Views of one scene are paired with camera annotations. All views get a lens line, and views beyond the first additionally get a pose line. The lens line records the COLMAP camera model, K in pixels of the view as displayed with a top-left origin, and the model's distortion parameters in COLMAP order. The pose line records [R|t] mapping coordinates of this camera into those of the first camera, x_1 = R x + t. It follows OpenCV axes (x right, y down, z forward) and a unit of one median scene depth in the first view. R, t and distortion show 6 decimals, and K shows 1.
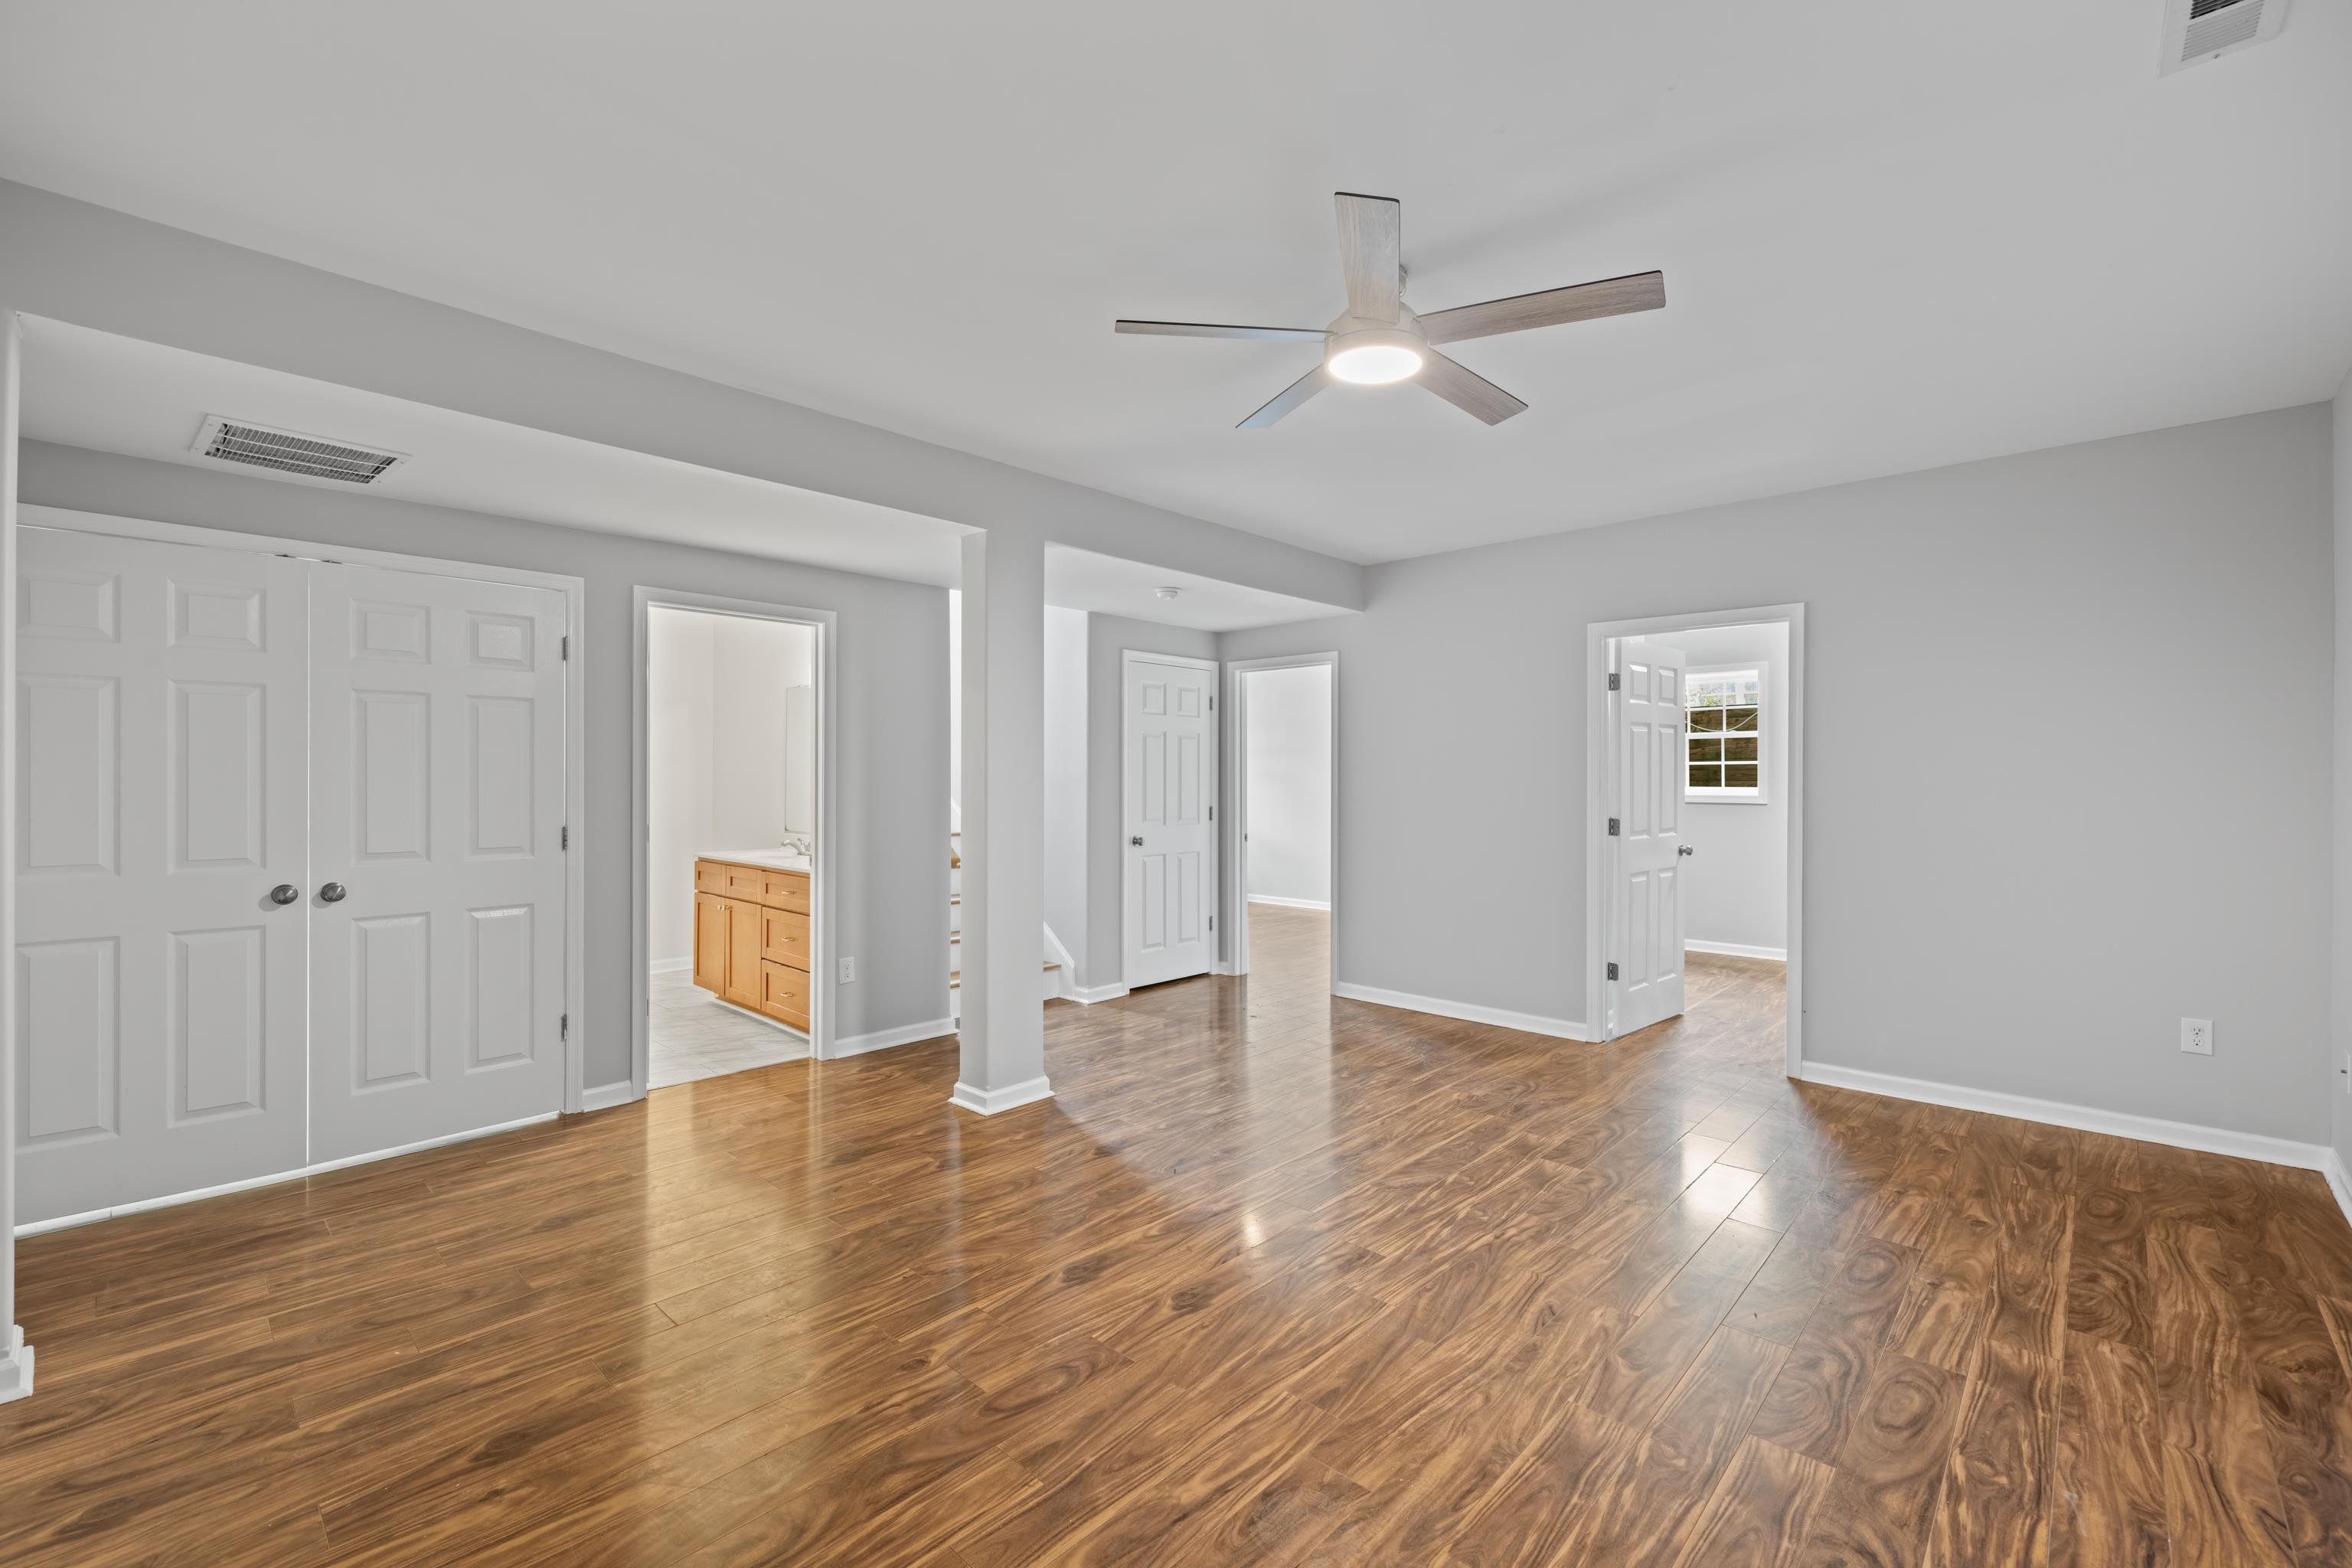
lens RADIAL K [[1006.0, 0, 1174.9], [0, 1006.0, 782.0], [0, 0, 1]] dist [-0.001576, 0.001348]
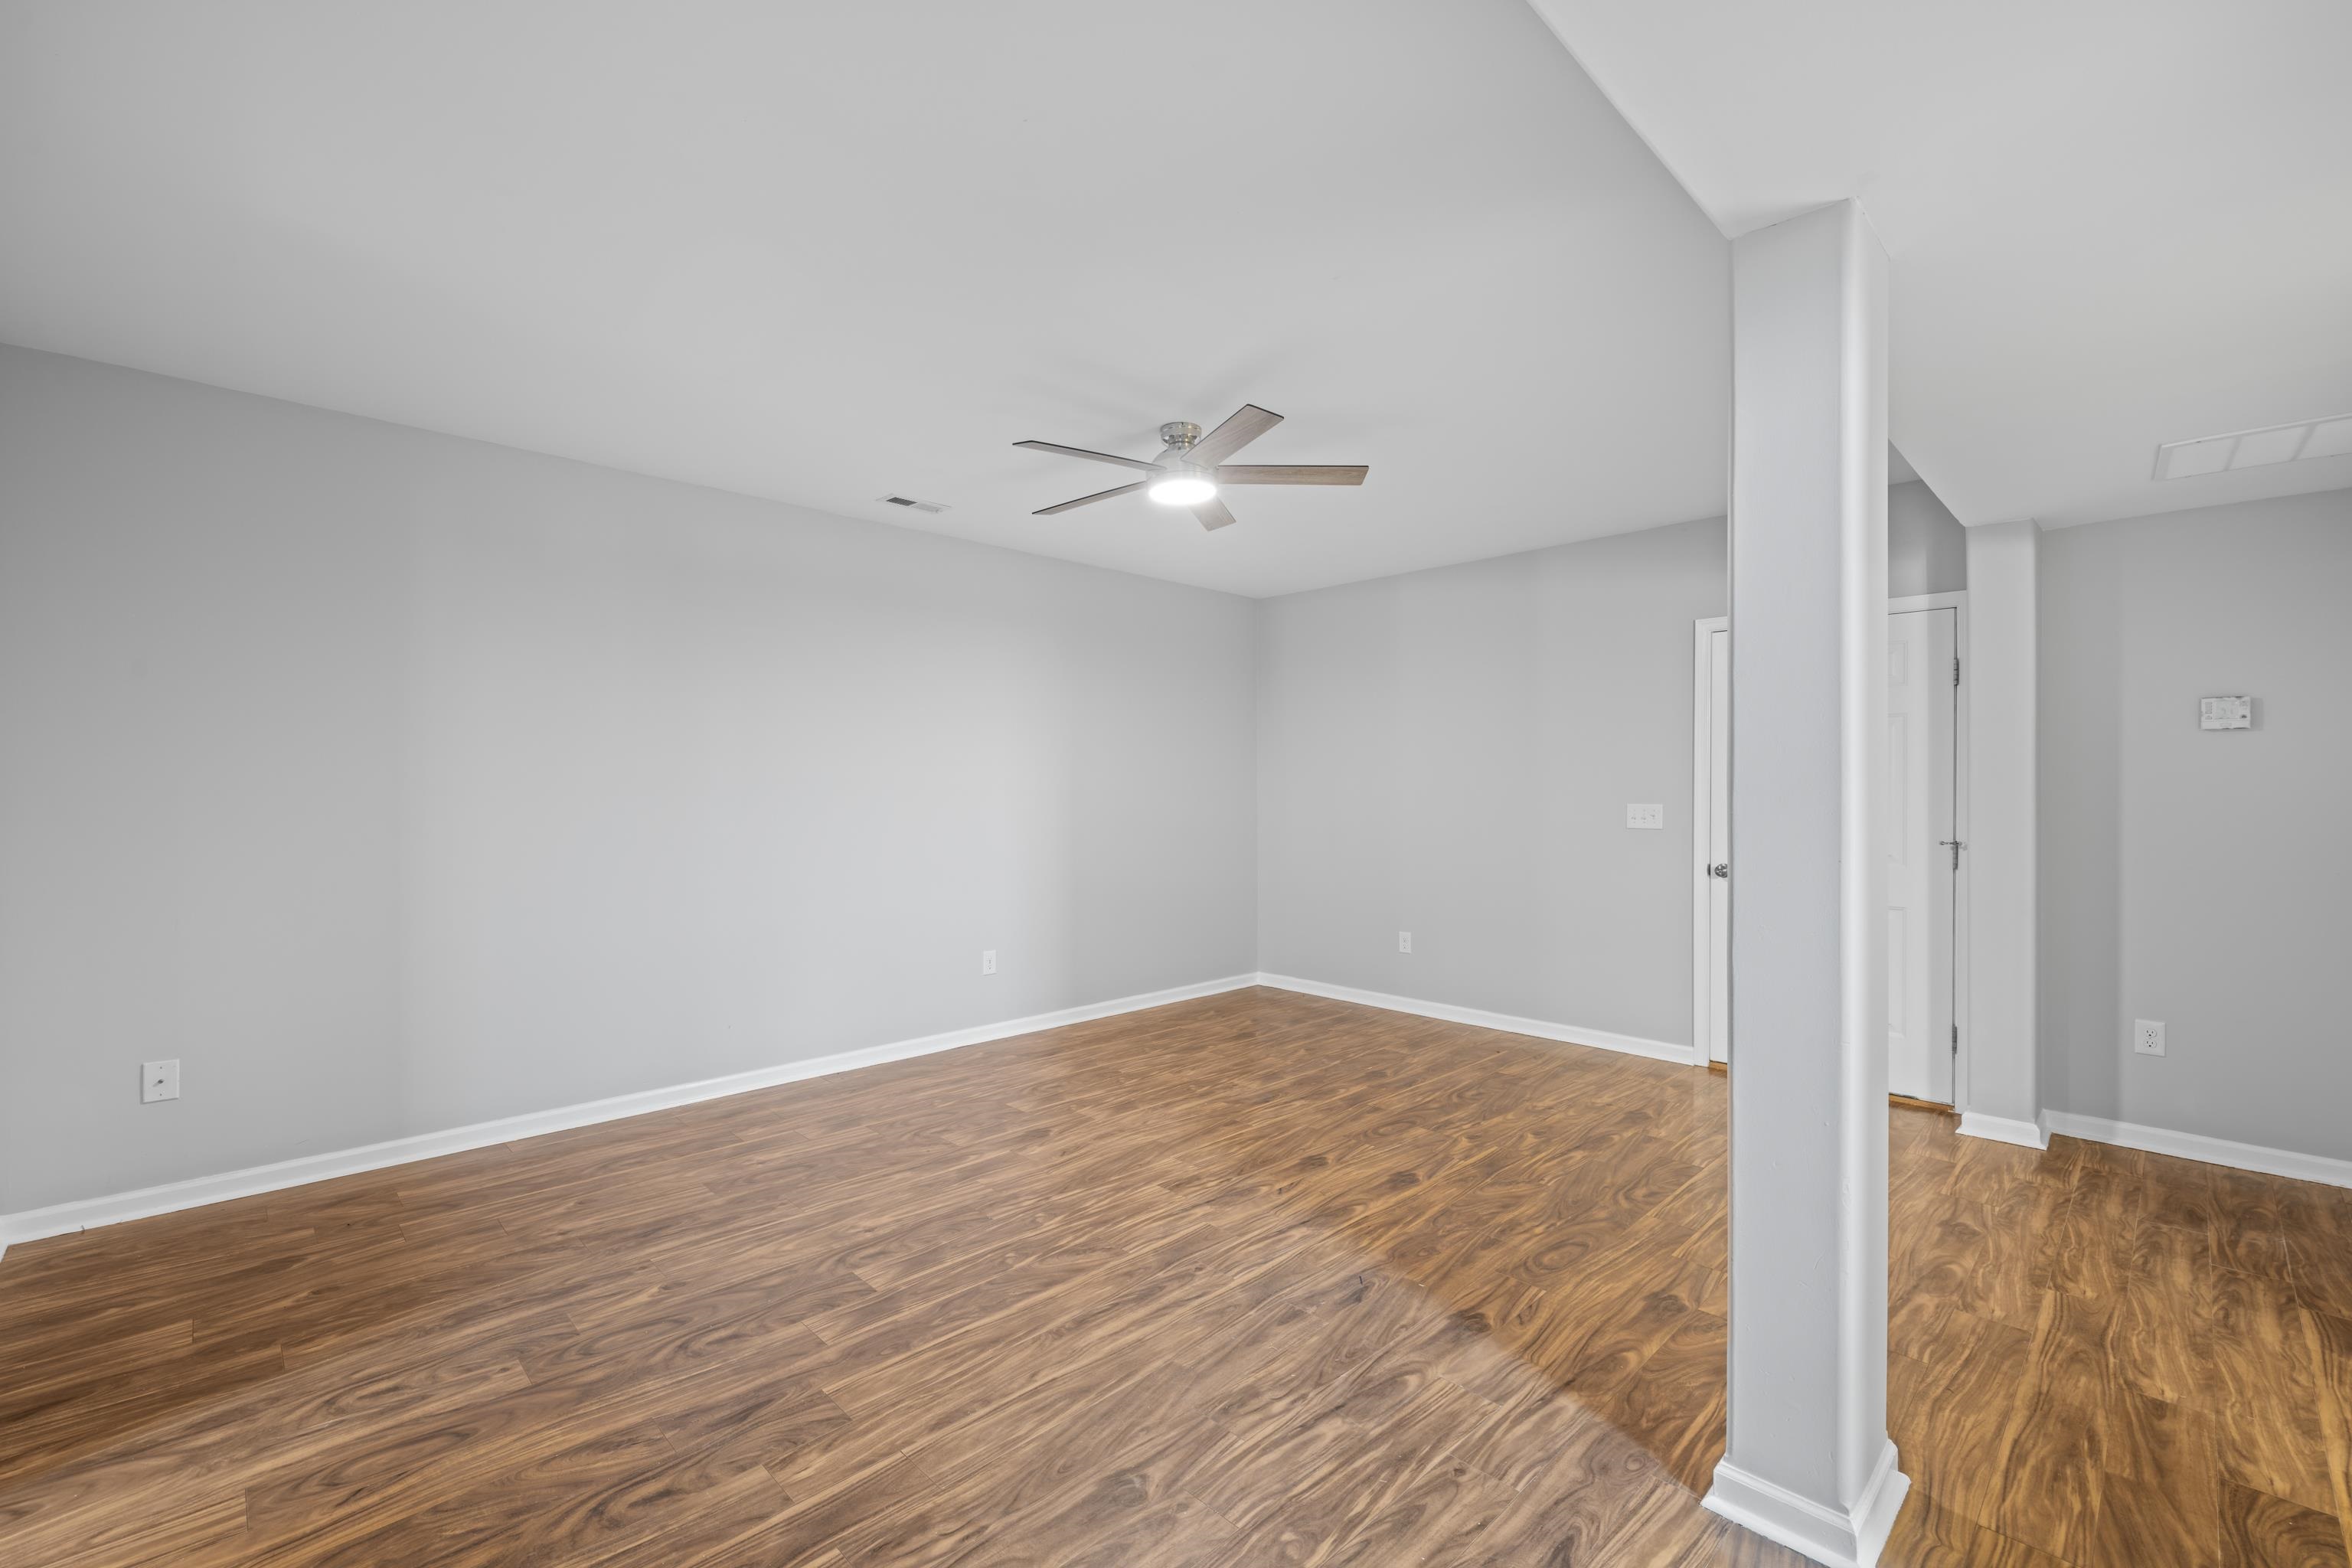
lens RADIAL K [[1006.0, 0, 1177.0], [0, 1006.0, 787.1], [0, 0, 1]] dist [-0.001576, 0.001348]
pose [[-0.999308, -0.000097, 0.037185, 0.133307], [-0.000079, 1.000000, 0.000478, -0.003854], [-0.037185, 0.000475, -0.999308, 2.076960]]
